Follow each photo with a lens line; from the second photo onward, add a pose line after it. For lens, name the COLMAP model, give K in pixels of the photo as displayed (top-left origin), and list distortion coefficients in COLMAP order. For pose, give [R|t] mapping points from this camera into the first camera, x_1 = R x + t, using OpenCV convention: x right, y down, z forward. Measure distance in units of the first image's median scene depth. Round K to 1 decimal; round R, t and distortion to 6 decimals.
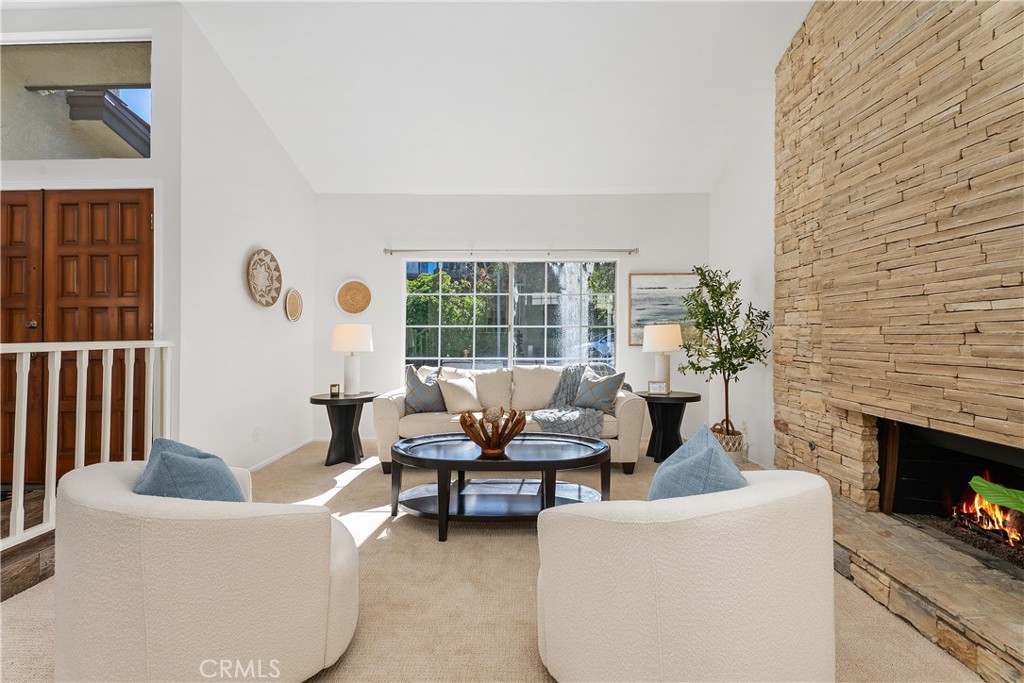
lens RADIAL K [[460.9, 0, 514.0], [0, 460.9, 339.5], [0, 0, 1]] dist [0.001199, -0.000130]
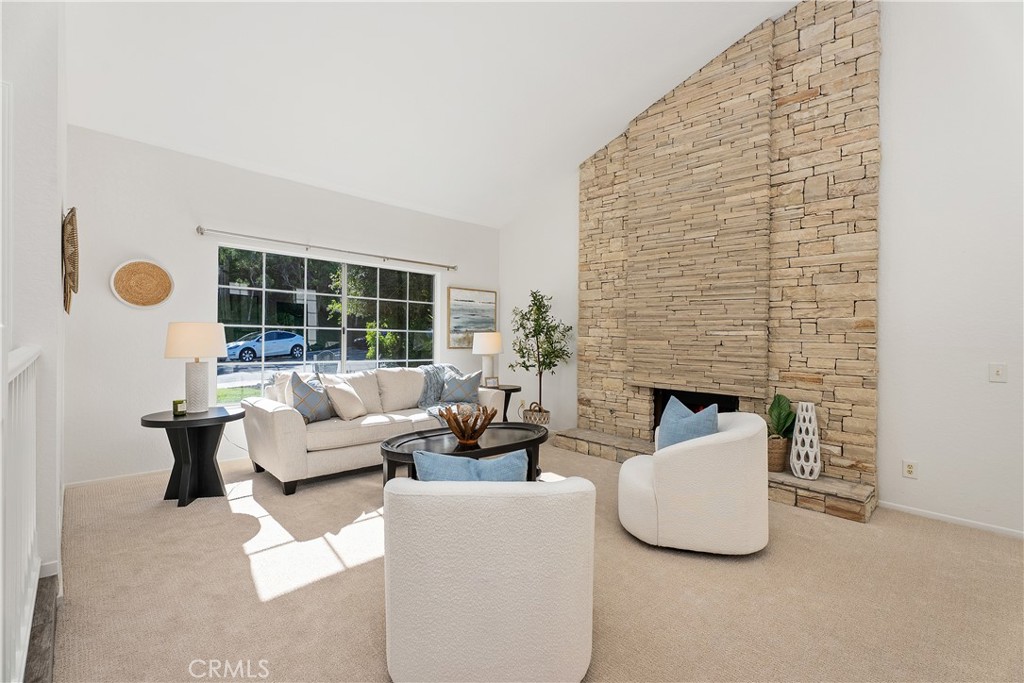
lens RADIAL K [[459.1, 0, 510.3], [0, 459.1, 346.8], [0, 0, 1]] dist [0.000754, 0.000248]
pose [[0.715139, 0.000953, 0.698981, -0.646930], [-0.014178, 0.999813, 0.013143, -0.012143], [-0.698838, -0.019309, 0.715019, 0.080775]]
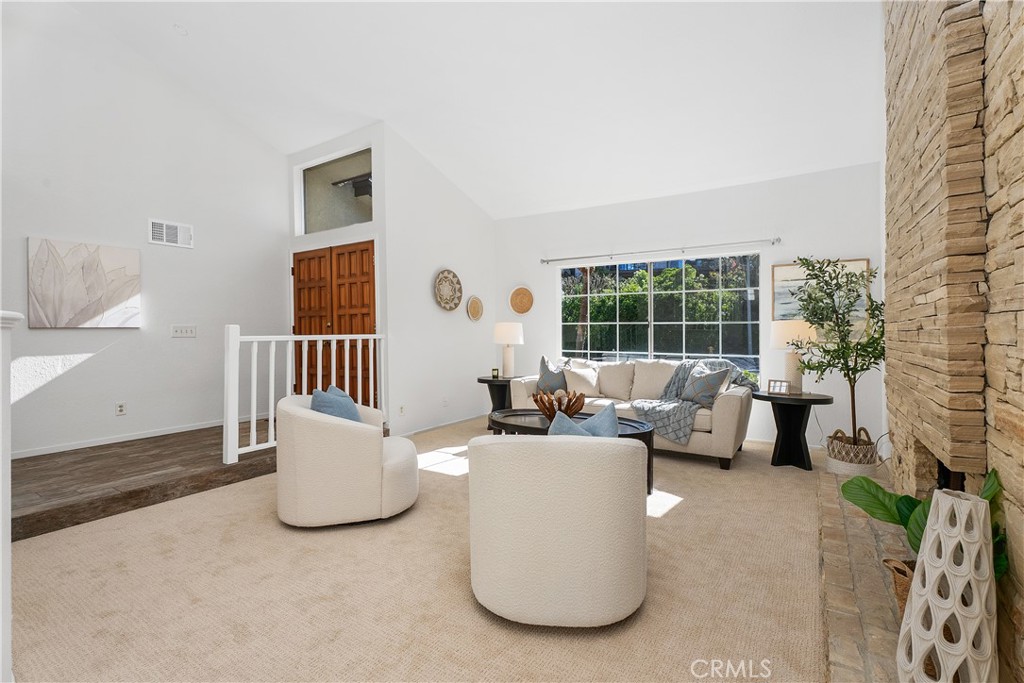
lens RADIAL K [[459.1, 0, 510.3], [0, 459.1, 346.8], [0, 0, 1]] dist [0.000754, 0.000248]
pose [[0.850376, 0.018768, -0.525841, 0.406825], [-0.005857, 0.999639, 0.026206, 0.000808], [0.526143, -0.019205, 0.850179, -0.101274]]
